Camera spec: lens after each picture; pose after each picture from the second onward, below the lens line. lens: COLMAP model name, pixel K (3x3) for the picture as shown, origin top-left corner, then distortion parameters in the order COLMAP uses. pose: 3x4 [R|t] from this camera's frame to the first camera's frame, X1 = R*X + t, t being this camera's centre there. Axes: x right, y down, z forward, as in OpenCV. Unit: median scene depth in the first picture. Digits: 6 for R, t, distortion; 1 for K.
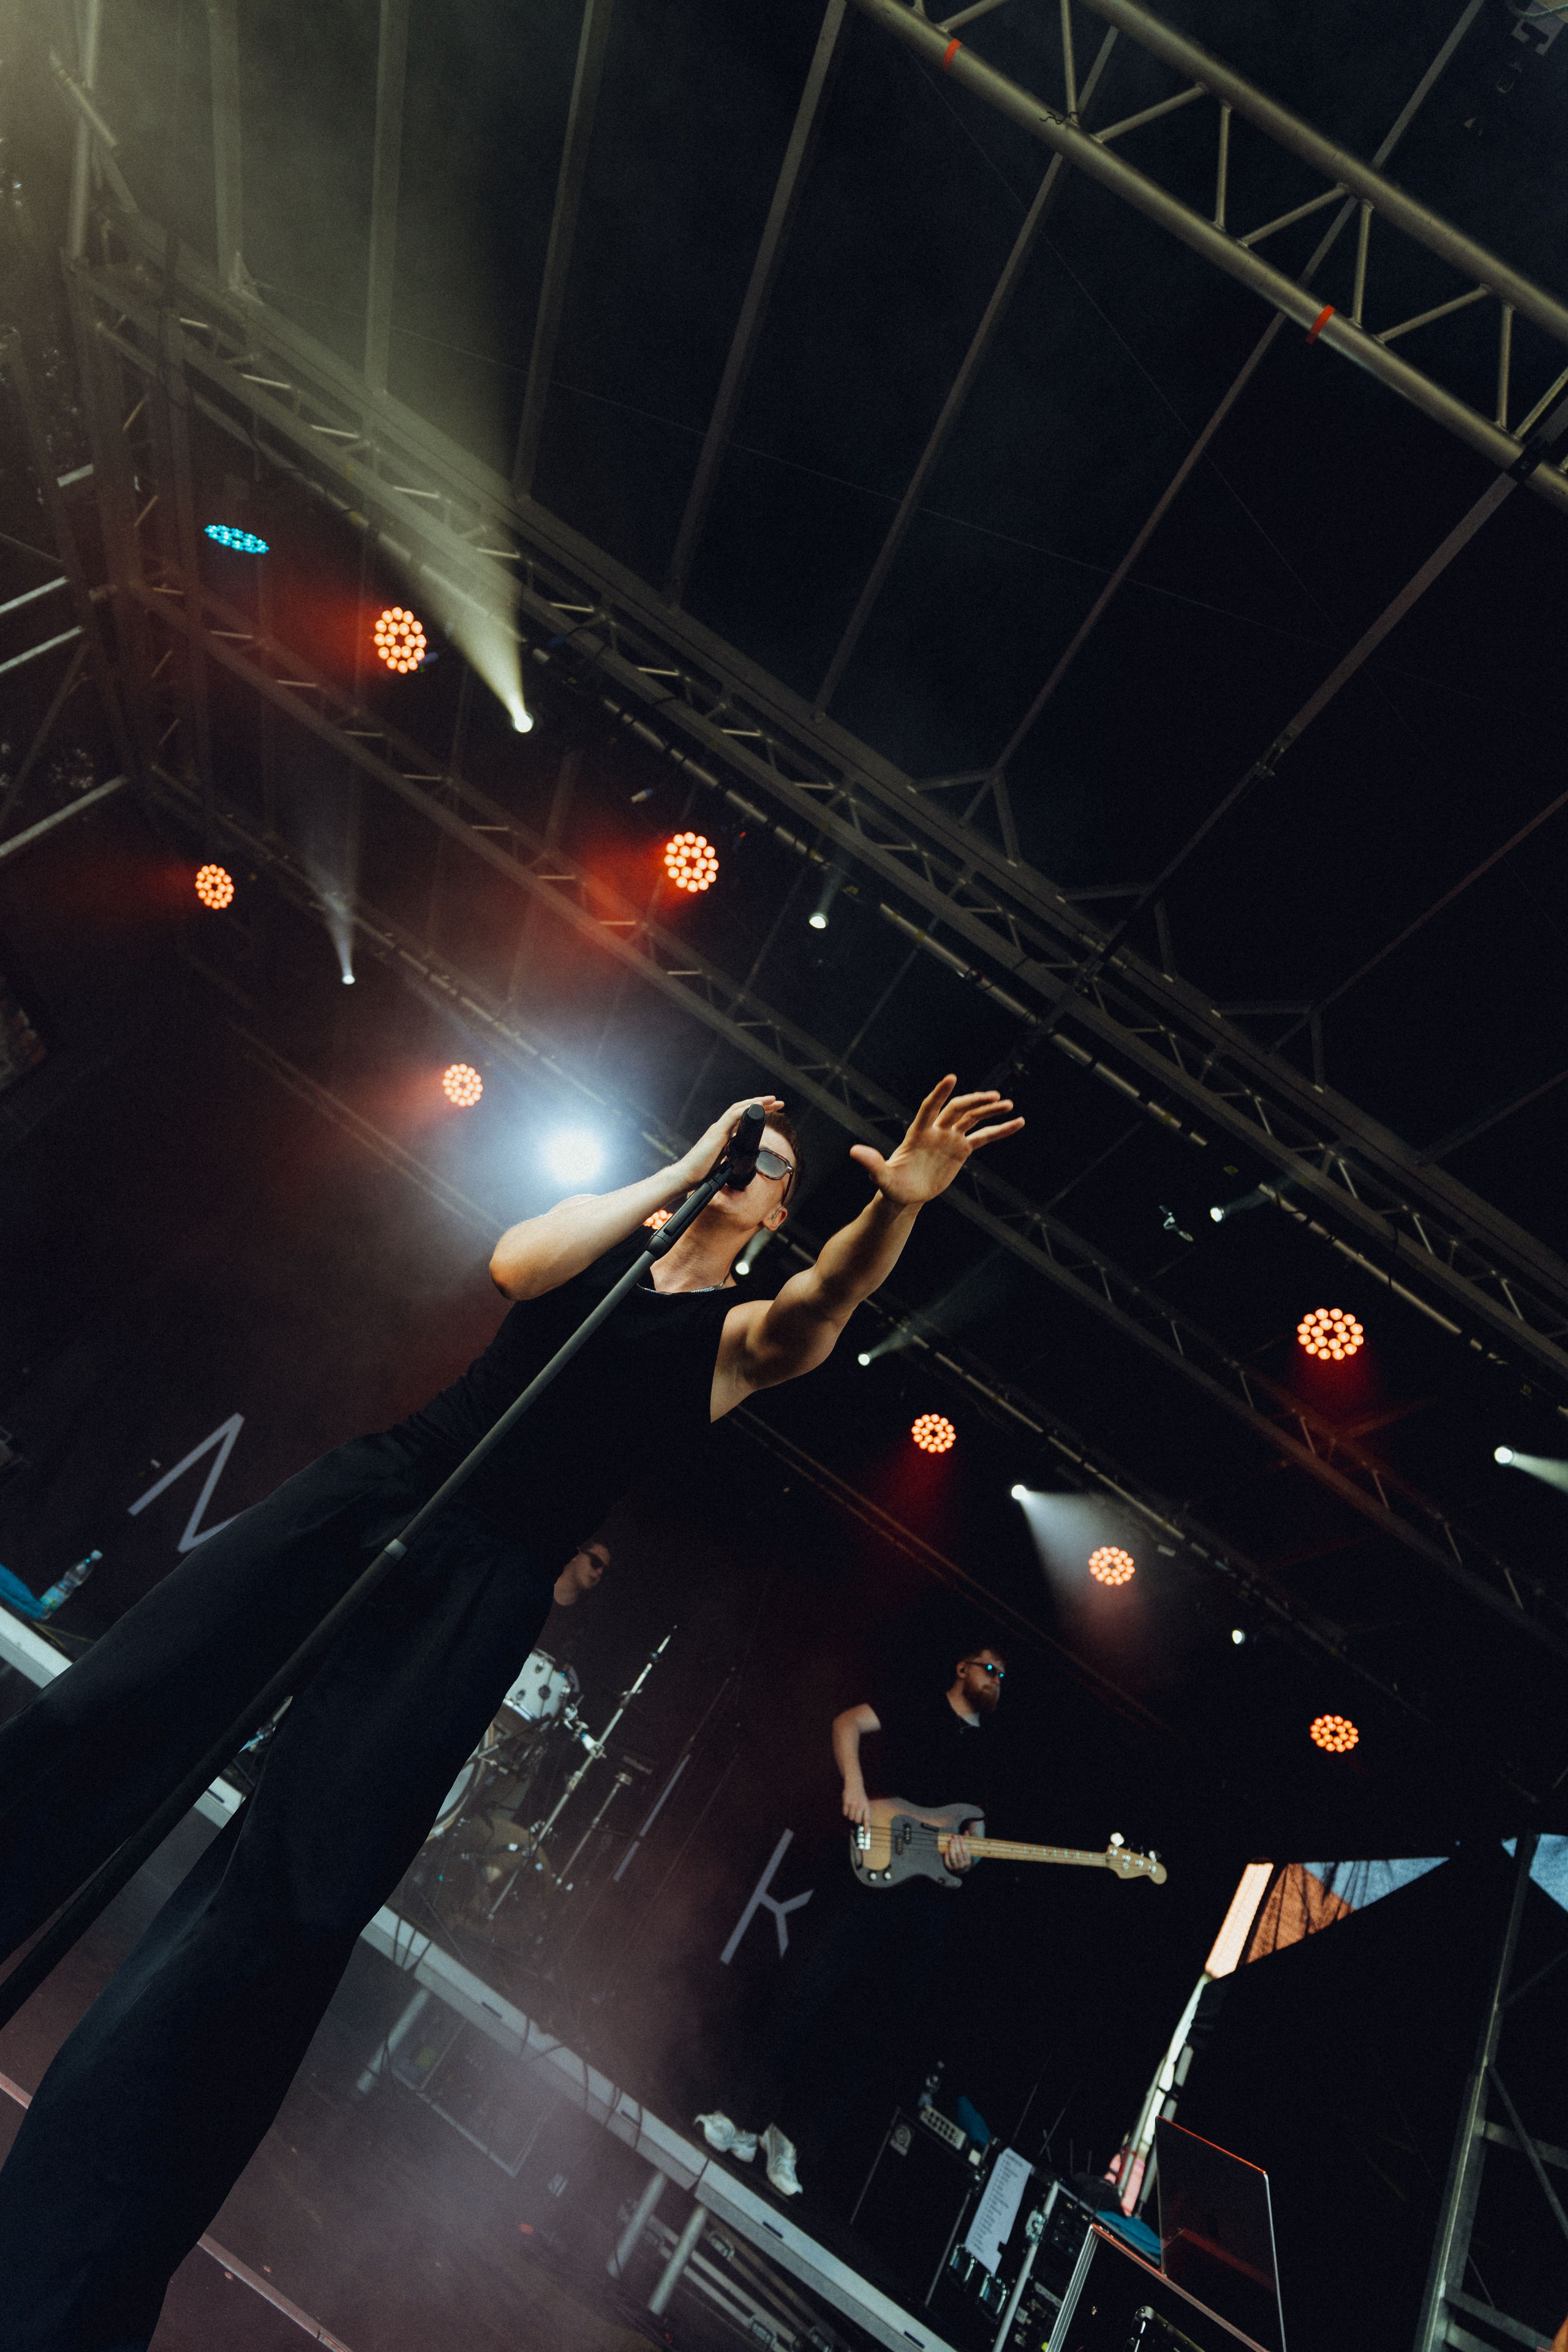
lens RADIAL K [[1608.9, 0, 784.0], [0, 1608.9, 1176.0], [0, 0, 1]] dist [0.005274, 0.004899]
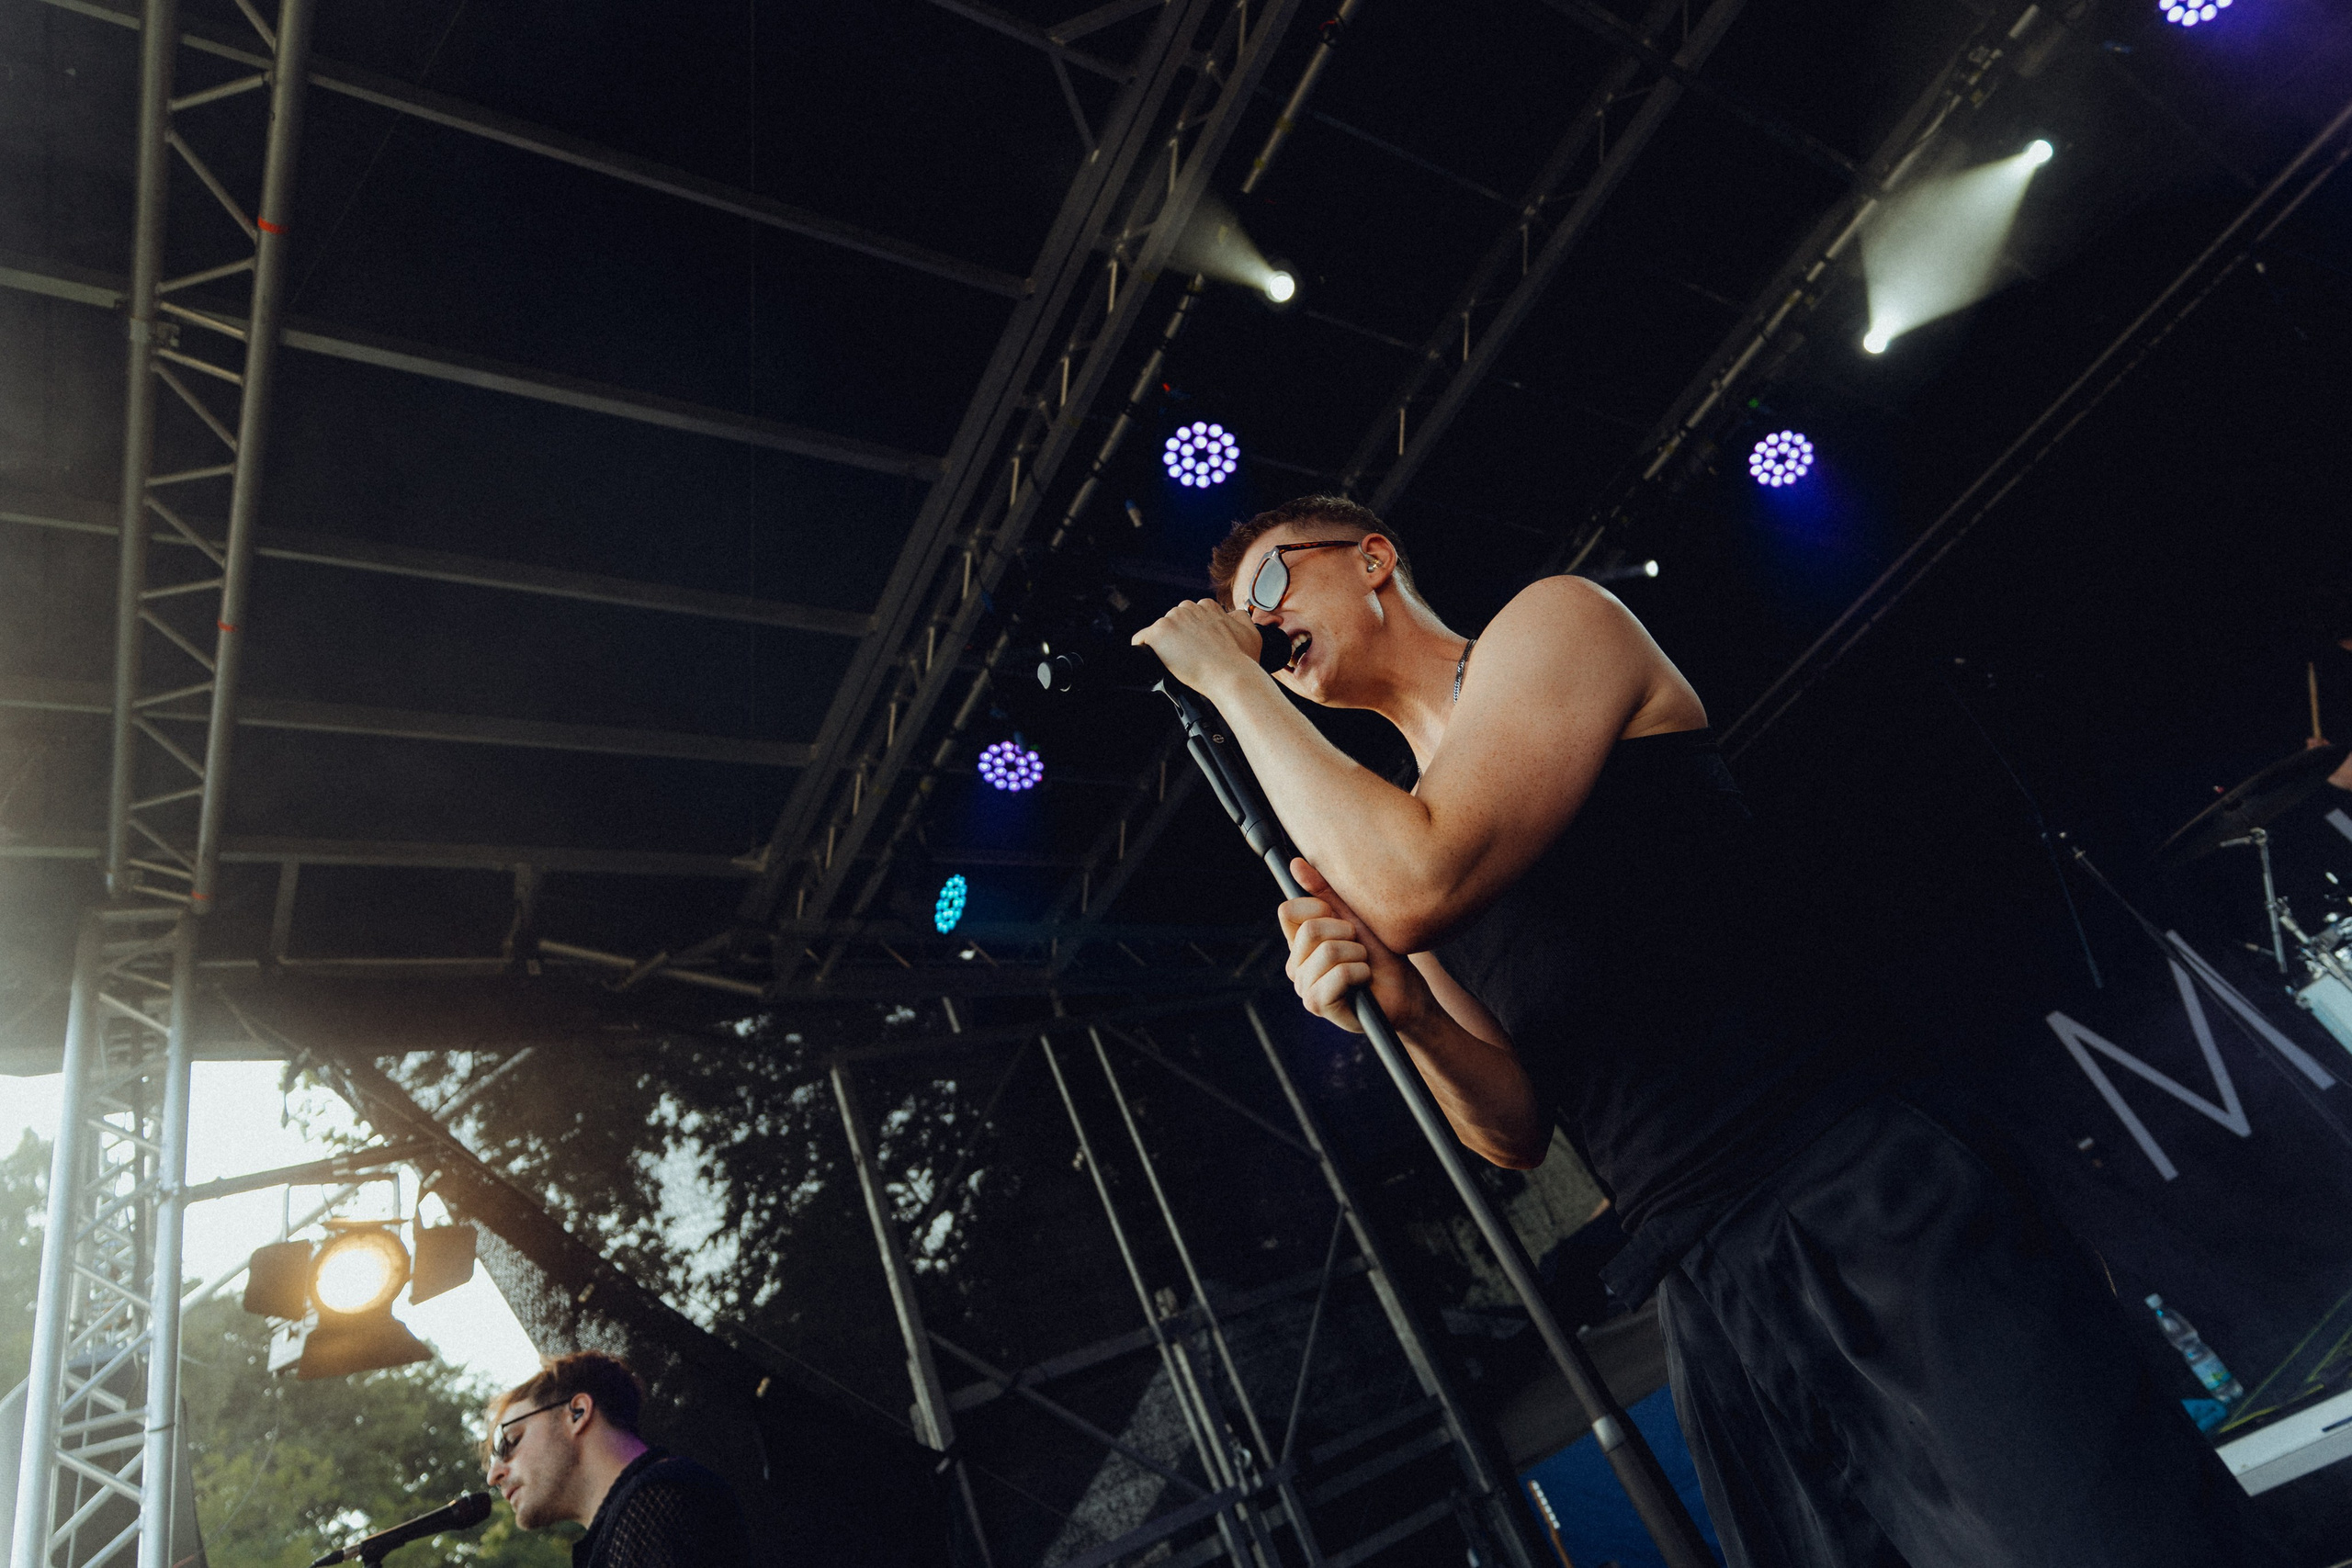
lens RADIAL K [[1608.8, 0, 1176.0], [0, 1608.8, 784.0], [0, 0, 1]] dist [0.005274, 0.004899]
pose [[-0.082140, -0.915255, -0.394413, 0.102179], [0.854444, 0.139039, -0.500593, 0.200296], [0.513009, -0.378122, 0.770614, 0.331535]]
